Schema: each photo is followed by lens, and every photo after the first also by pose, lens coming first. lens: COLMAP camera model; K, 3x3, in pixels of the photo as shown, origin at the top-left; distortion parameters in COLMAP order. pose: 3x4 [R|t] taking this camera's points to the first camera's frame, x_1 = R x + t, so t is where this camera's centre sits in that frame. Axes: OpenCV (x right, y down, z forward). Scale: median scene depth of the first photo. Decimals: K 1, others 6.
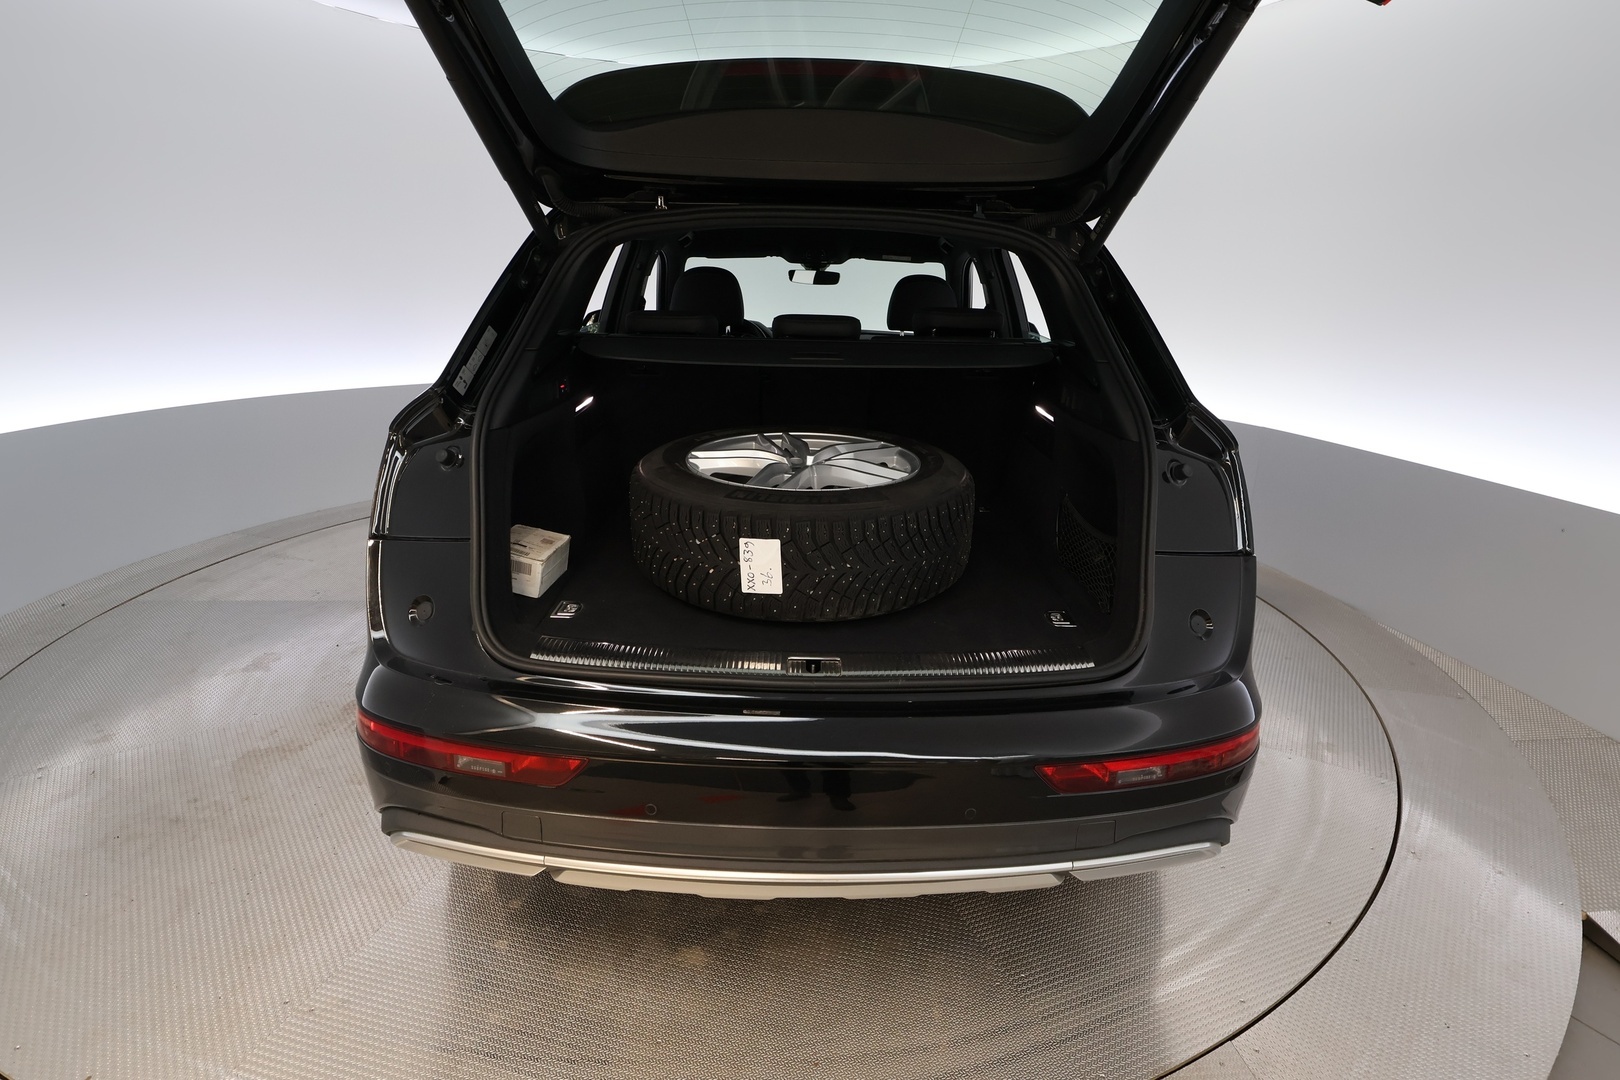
lens RADIAL K [[811.9, 0, 810.0], [0, 811.9, 540.0], [0, 0, 1]] dist [0.003391, 0.000599]
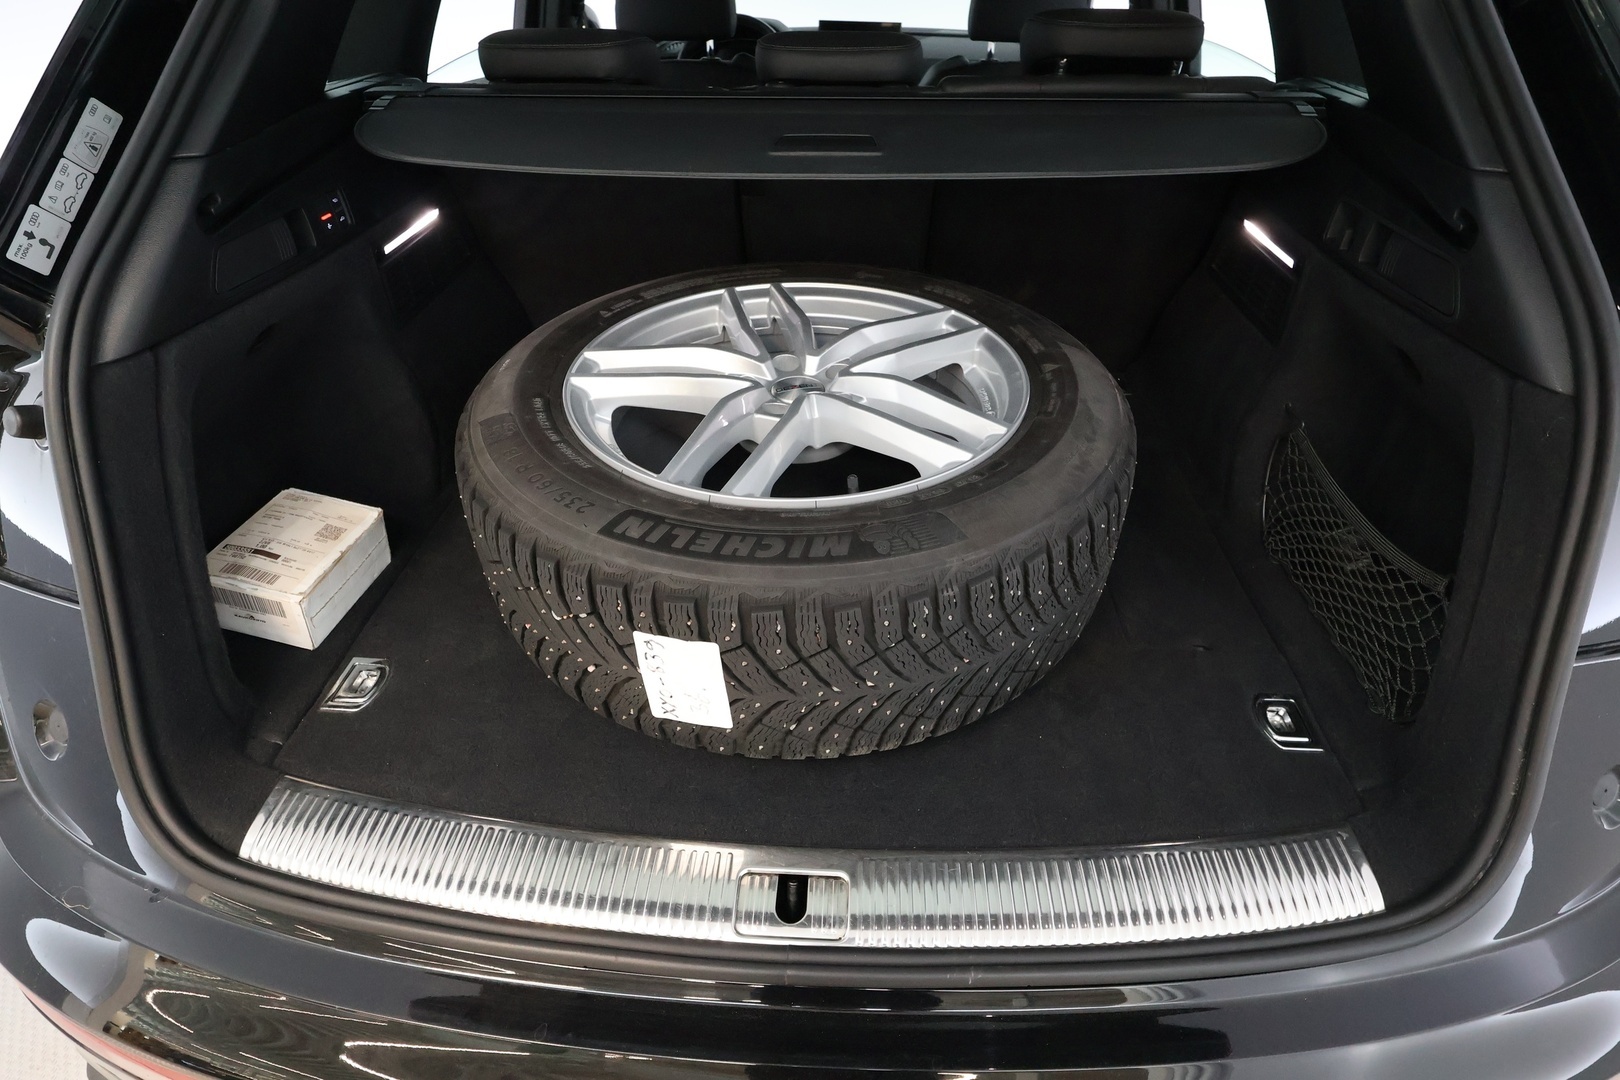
lens RADIAL K [[811.9, 0, 810.0], [0, 811.9, 540.0], [0, 0, 1]] dist [0.003391, 0.000599]
pose [[0.997940, 0.017195, -0.061803, 0.037877], [0.003395, 0.947900, 0.318549, -0.182881], [0.064061, -0.318103, 0.945889, 0.545509]]
